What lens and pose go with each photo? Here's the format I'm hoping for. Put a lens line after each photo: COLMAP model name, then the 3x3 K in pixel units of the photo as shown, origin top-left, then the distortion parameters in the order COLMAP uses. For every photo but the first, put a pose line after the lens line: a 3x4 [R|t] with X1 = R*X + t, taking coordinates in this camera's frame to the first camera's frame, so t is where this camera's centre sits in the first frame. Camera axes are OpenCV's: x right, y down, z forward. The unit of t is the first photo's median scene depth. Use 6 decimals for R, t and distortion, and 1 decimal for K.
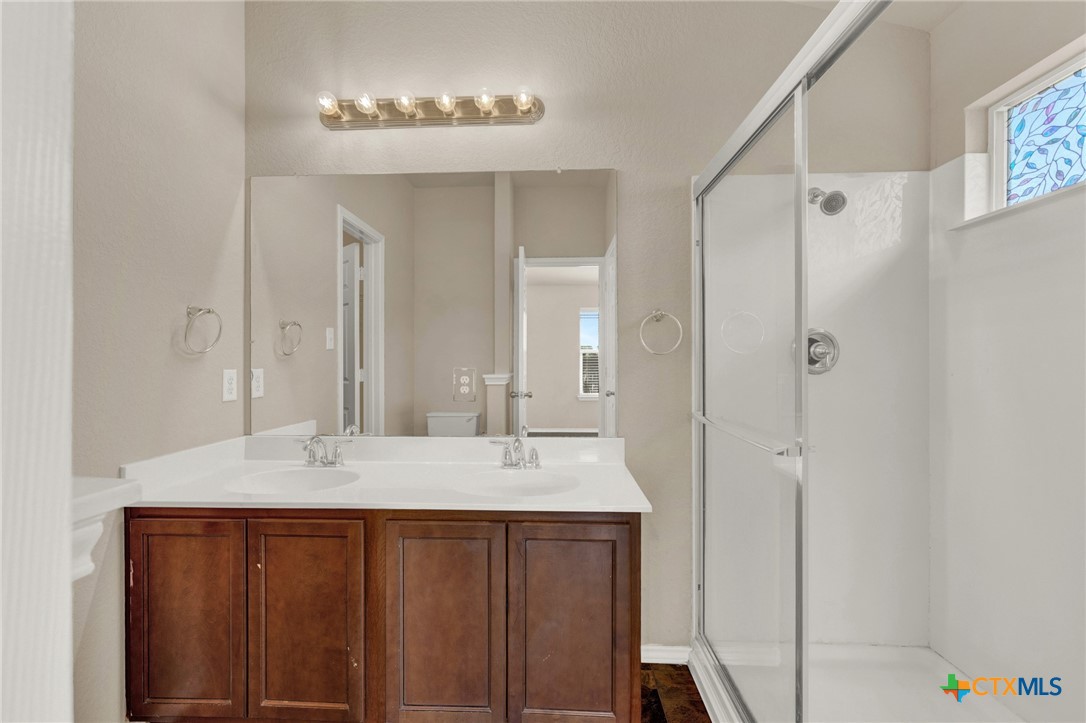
lens RADIAL K [[463.2, 0, 535.0], [0, 463.2, 353.6], [0, 0, 1]] dist [0.001762, -0.000107]
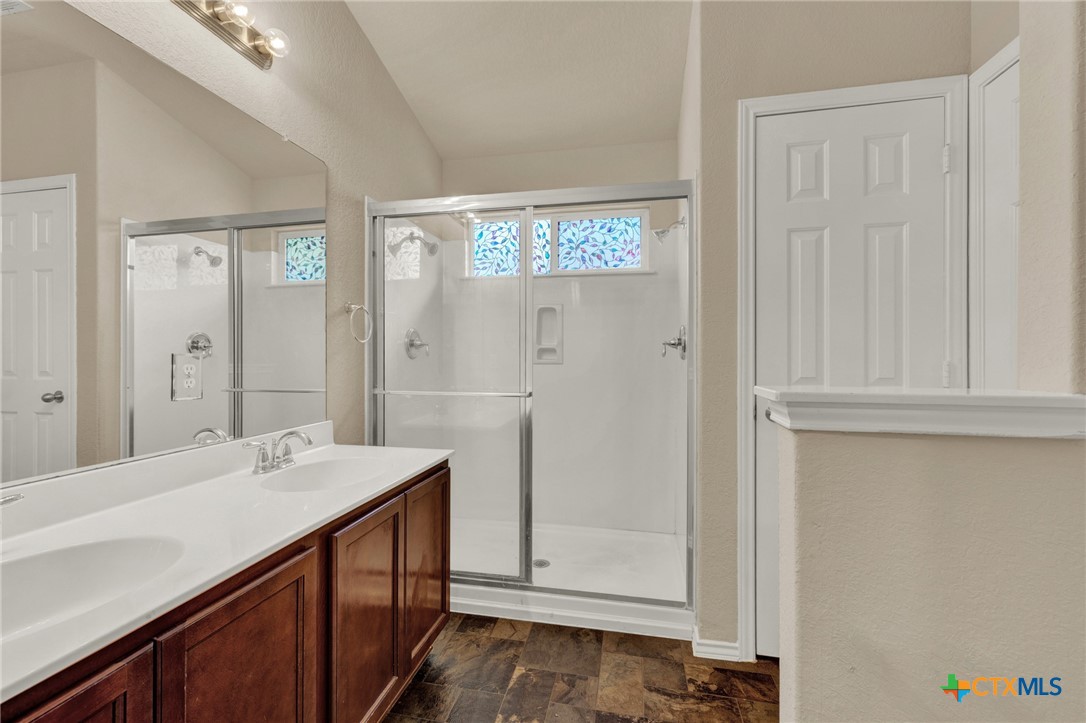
lens RADIAL K [[463.2, 0, 535.0], [0, 463.2, 353.6], [0, 0, 1]] dist [0.001762, -0.000107]
pose [[0.166433, 0.004809, 0.986041, -0.928002], [-0.005483, 0.999977, -0.003952, 0.034904], [-0.986038, -0.004749, 0.166455, 0.443030]]
